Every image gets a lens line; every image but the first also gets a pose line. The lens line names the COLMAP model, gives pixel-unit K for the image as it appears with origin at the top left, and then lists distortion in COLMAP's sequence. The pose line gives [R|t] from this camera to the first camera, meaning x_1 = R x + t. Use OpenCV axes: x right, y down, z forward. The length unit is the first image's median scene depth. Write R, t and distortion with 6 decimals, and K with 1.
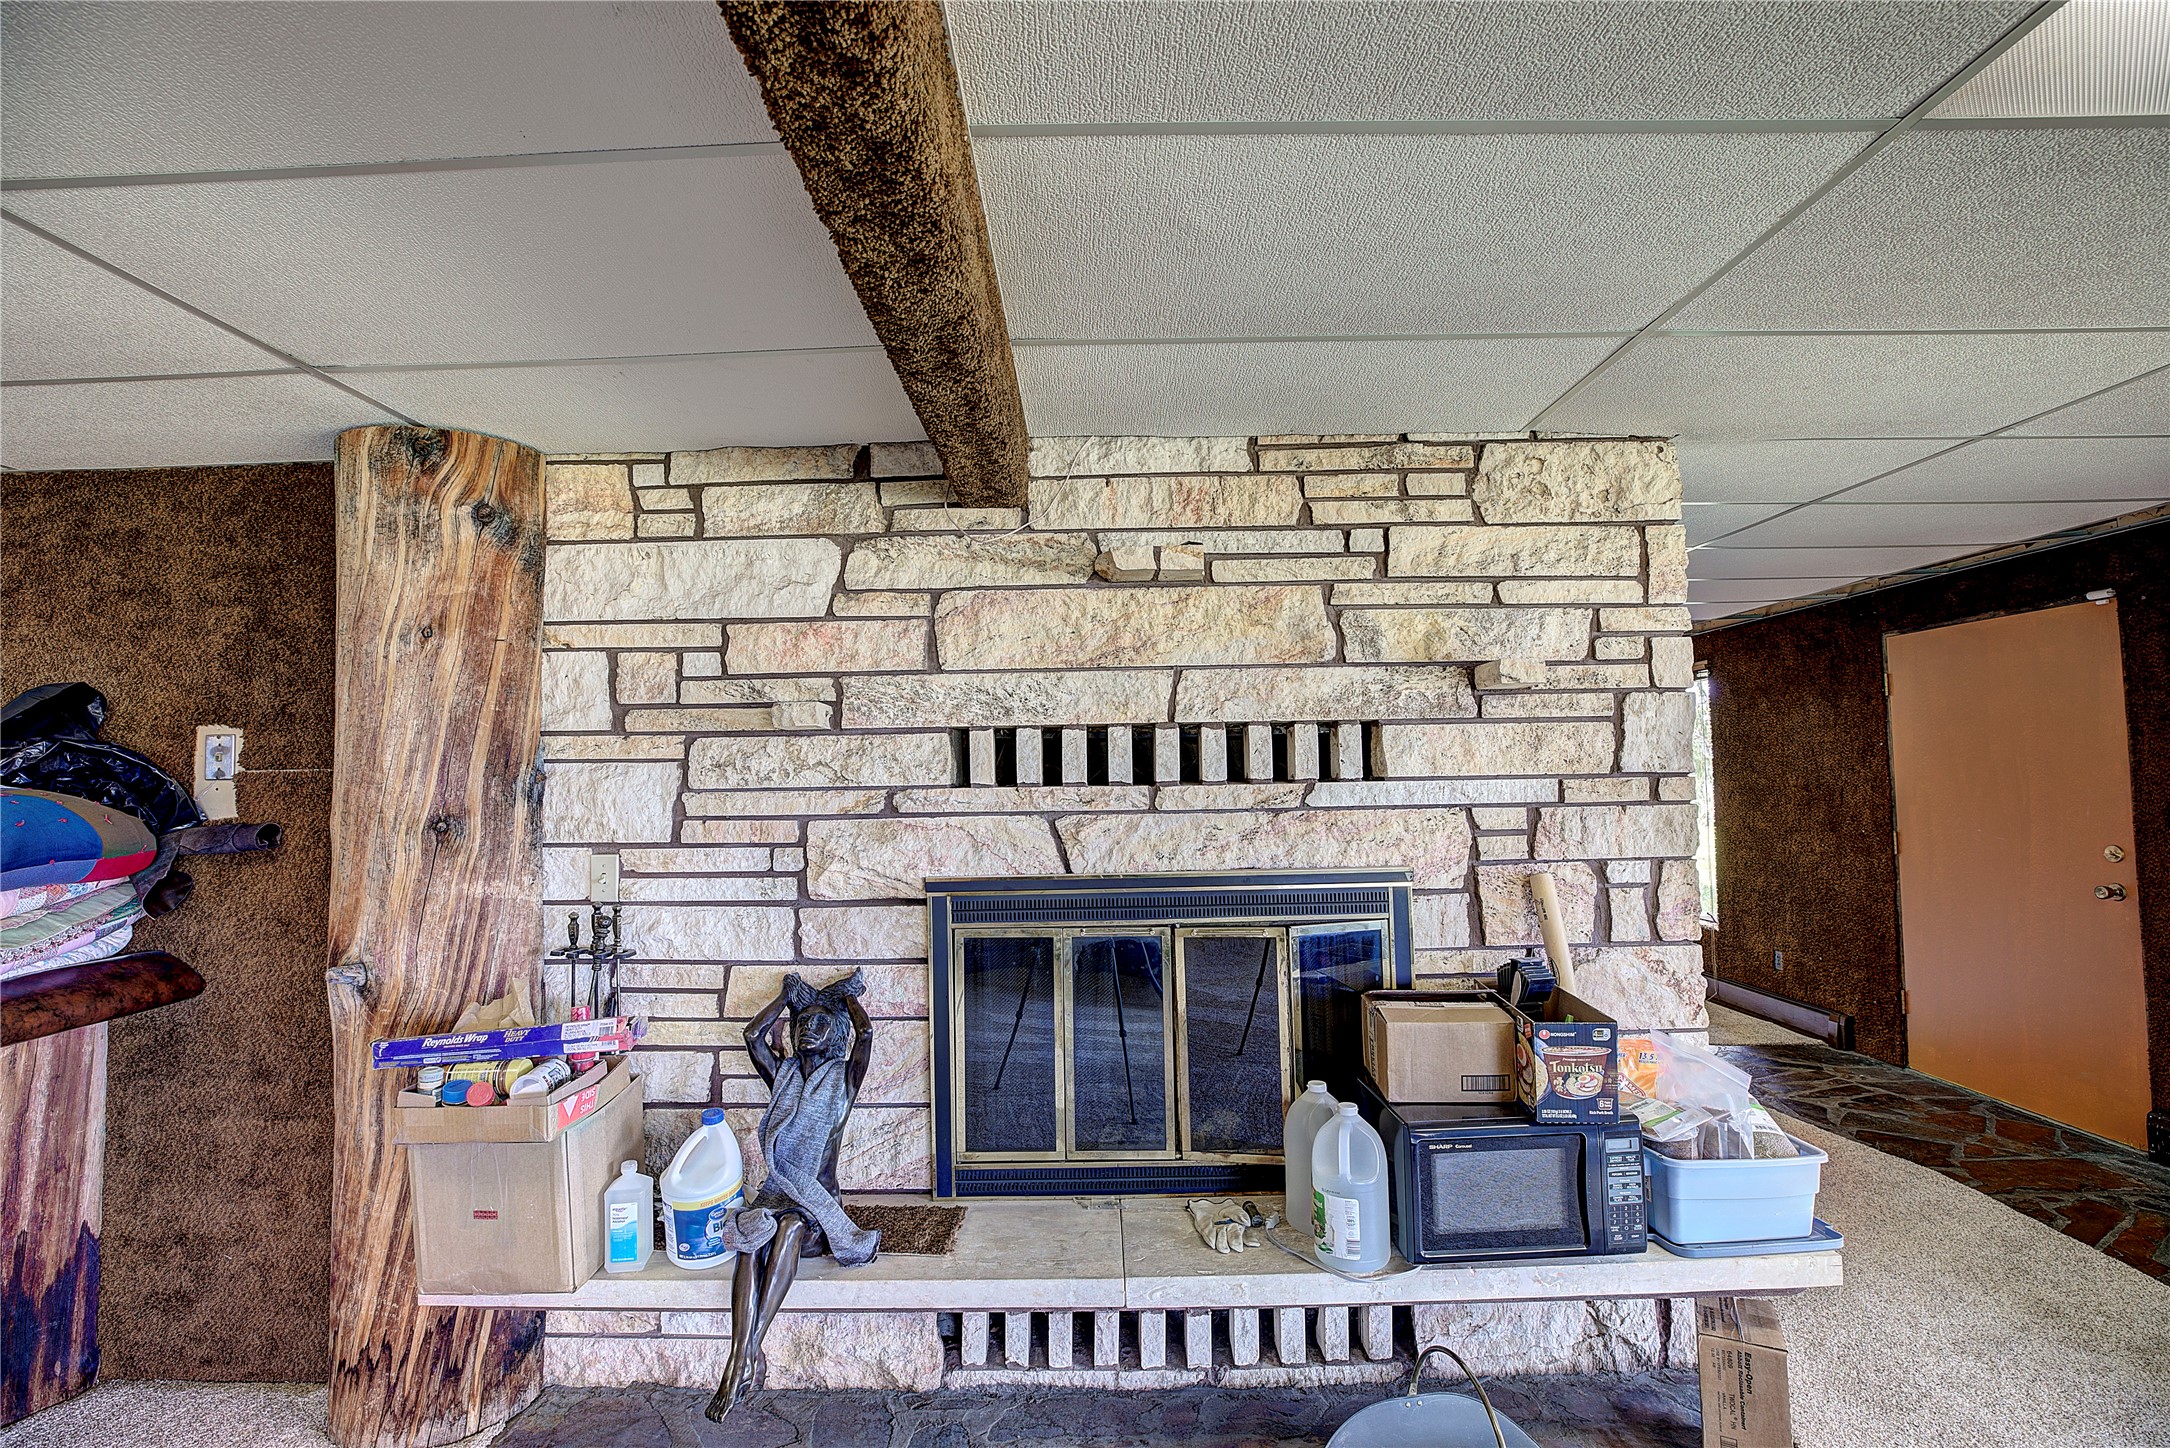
lens RADIAL K [[985.6, 0, 1079.4], [0, 985.6, 719.1], [0, 0, 1]] dist [-0.046739, 0.014141]
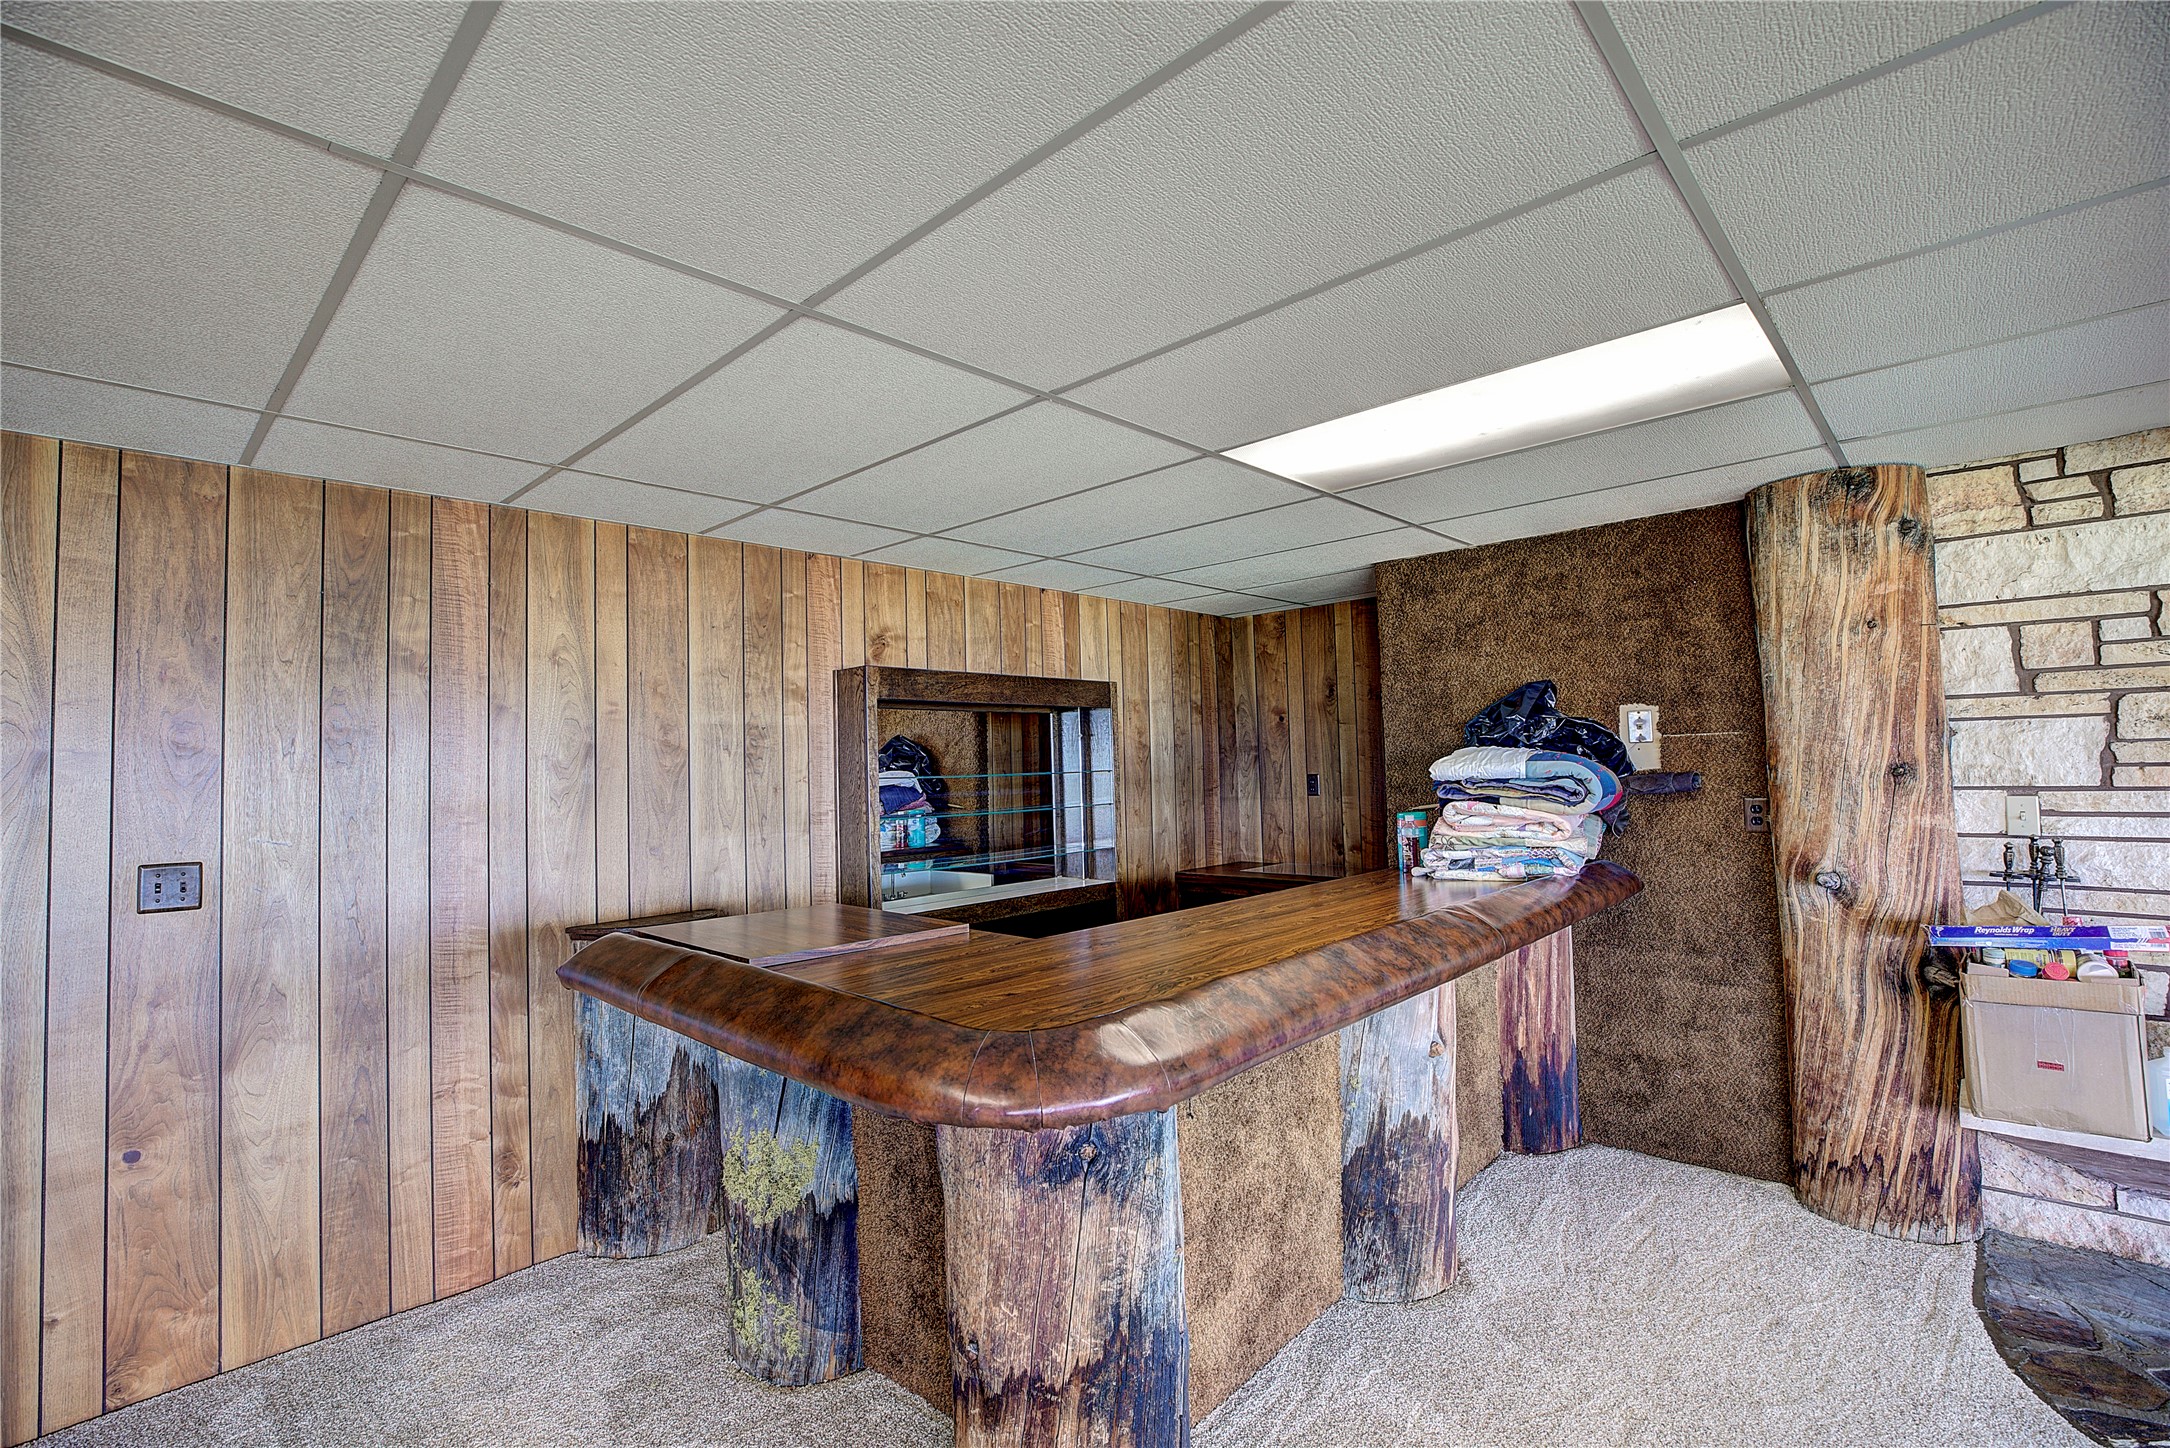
lens RADIAL K [[985.6, 0, 1079.4], [0, 985.6, 719.1], [0, 0, 1]] dist [-0.046739, 0.014141]
pose [[0.736323, -0.038241, -0.675548, -0.546510], [0.056978, 0.998360, 0.005589, -0.027237], [0.674227, -0.042607, 0.737294, -0.636008]]
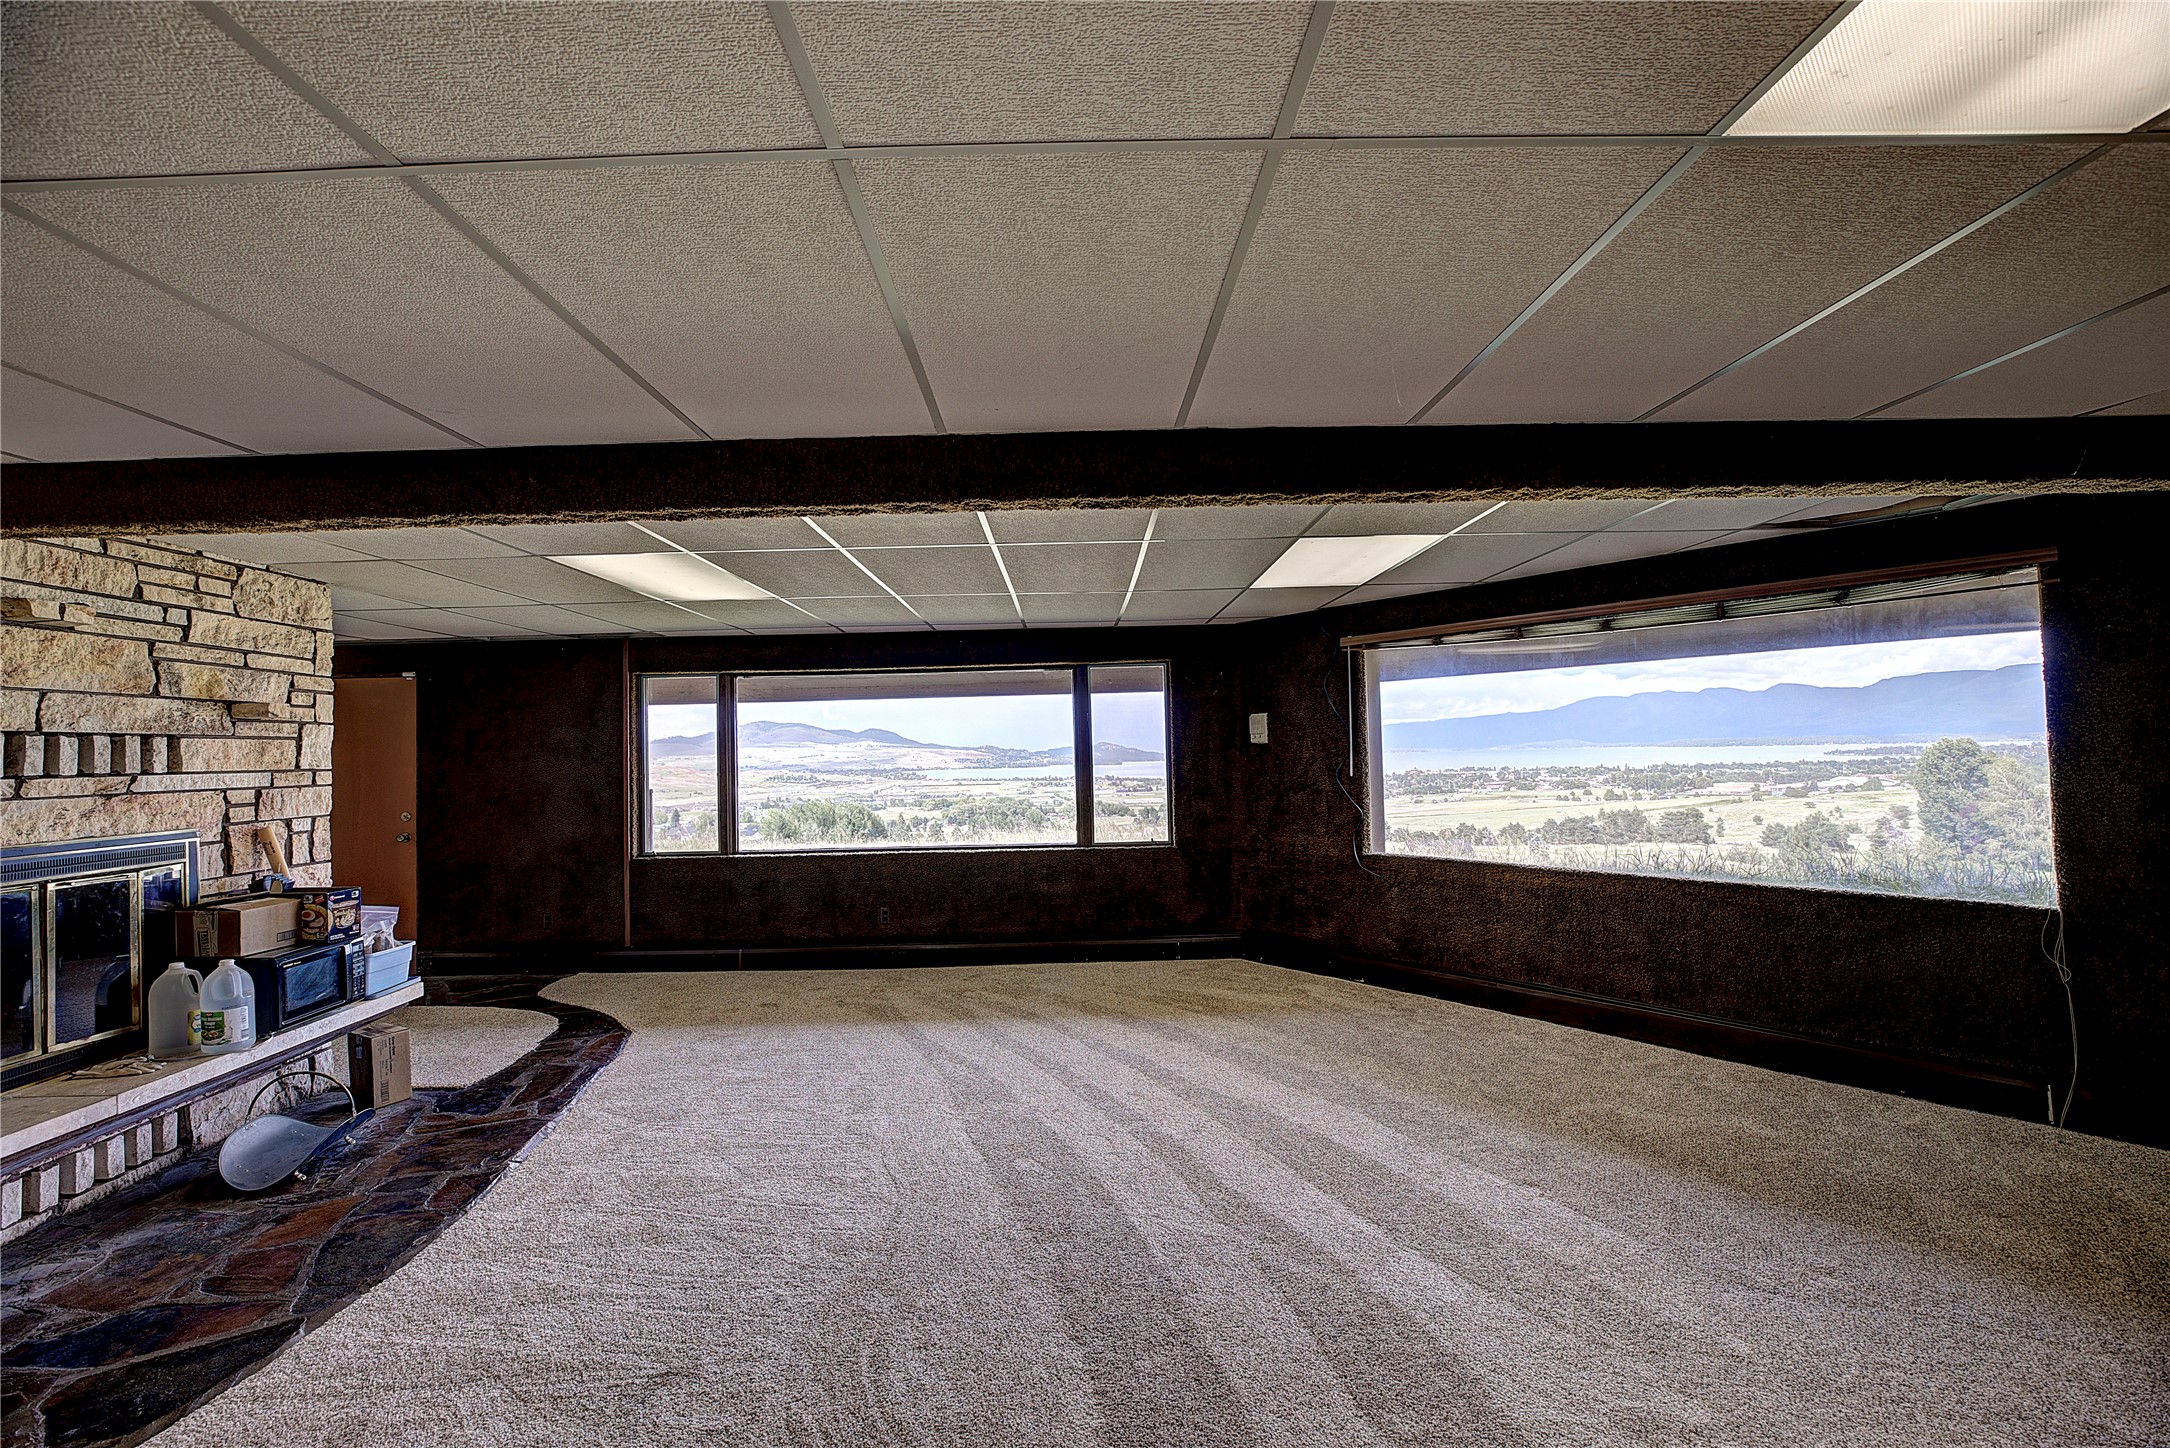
lens RADIAL K [[985.6, 0, 1079.4], [0, 985.6, 719.1], [0, 0, 1]] dist [-0.046739, 0.014141]
pose [[-0.021045, 0.048845, 0.998585, -1.217935], [-0.034927, 0.998160, -0.049561, 0.001396], [-0.999168, -0.035920, -0.019300, -0.379887]]
